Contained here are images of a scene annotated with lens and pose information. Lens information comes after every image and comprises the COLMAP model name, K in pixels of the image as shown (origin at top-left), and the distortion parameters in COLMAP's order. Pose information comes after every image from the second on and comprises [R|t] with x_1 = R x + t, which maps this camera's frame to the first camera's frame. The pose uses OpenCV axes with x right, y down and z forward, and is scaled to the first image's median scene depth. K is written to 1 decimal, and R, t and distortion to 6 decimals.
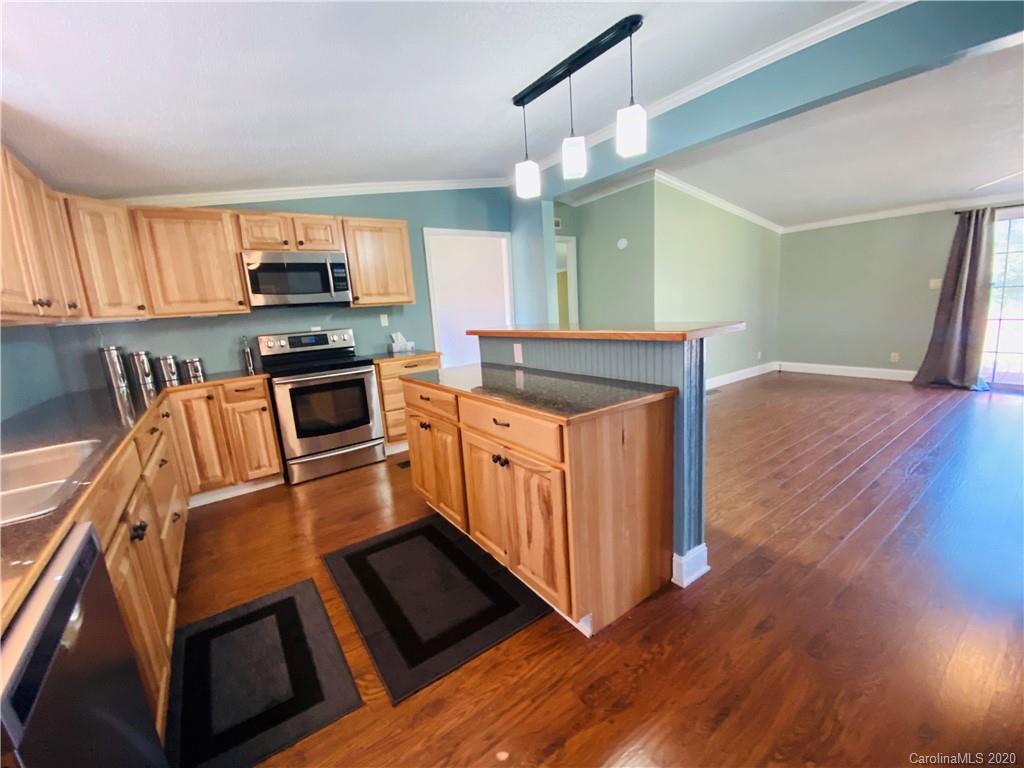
lens RADIAL K [[419.3, 0, 512.0], [0, 419.3, 384.0], [0, 0, 1]] dist [0.027163, -0.023841]
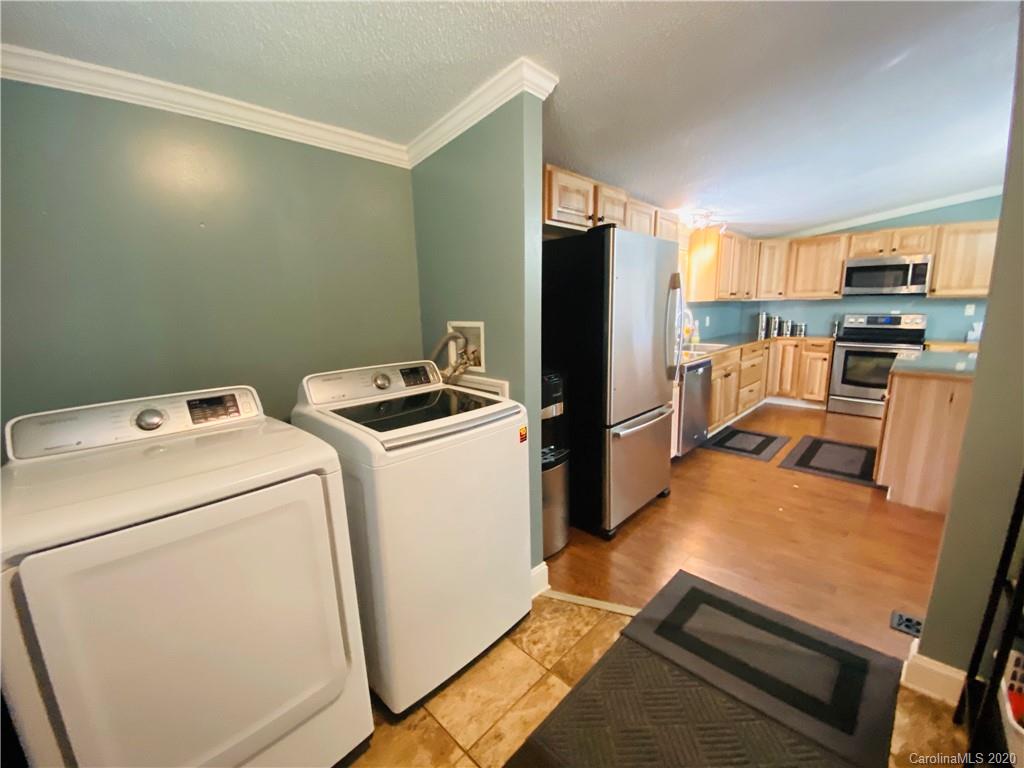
lens RADIAL K [[419.3, 0, 512.0], [0, 419.3, 384.0], [0, 0, 1]] dist [0.027163, -0.023841]
pose [[0.188197, 0.245225, -0.951024, 0.744181], [-0.176285, 0.961035, 0.212921, 0.017243], [0.966181, 0.127581, 0.224093, -0.504207]]
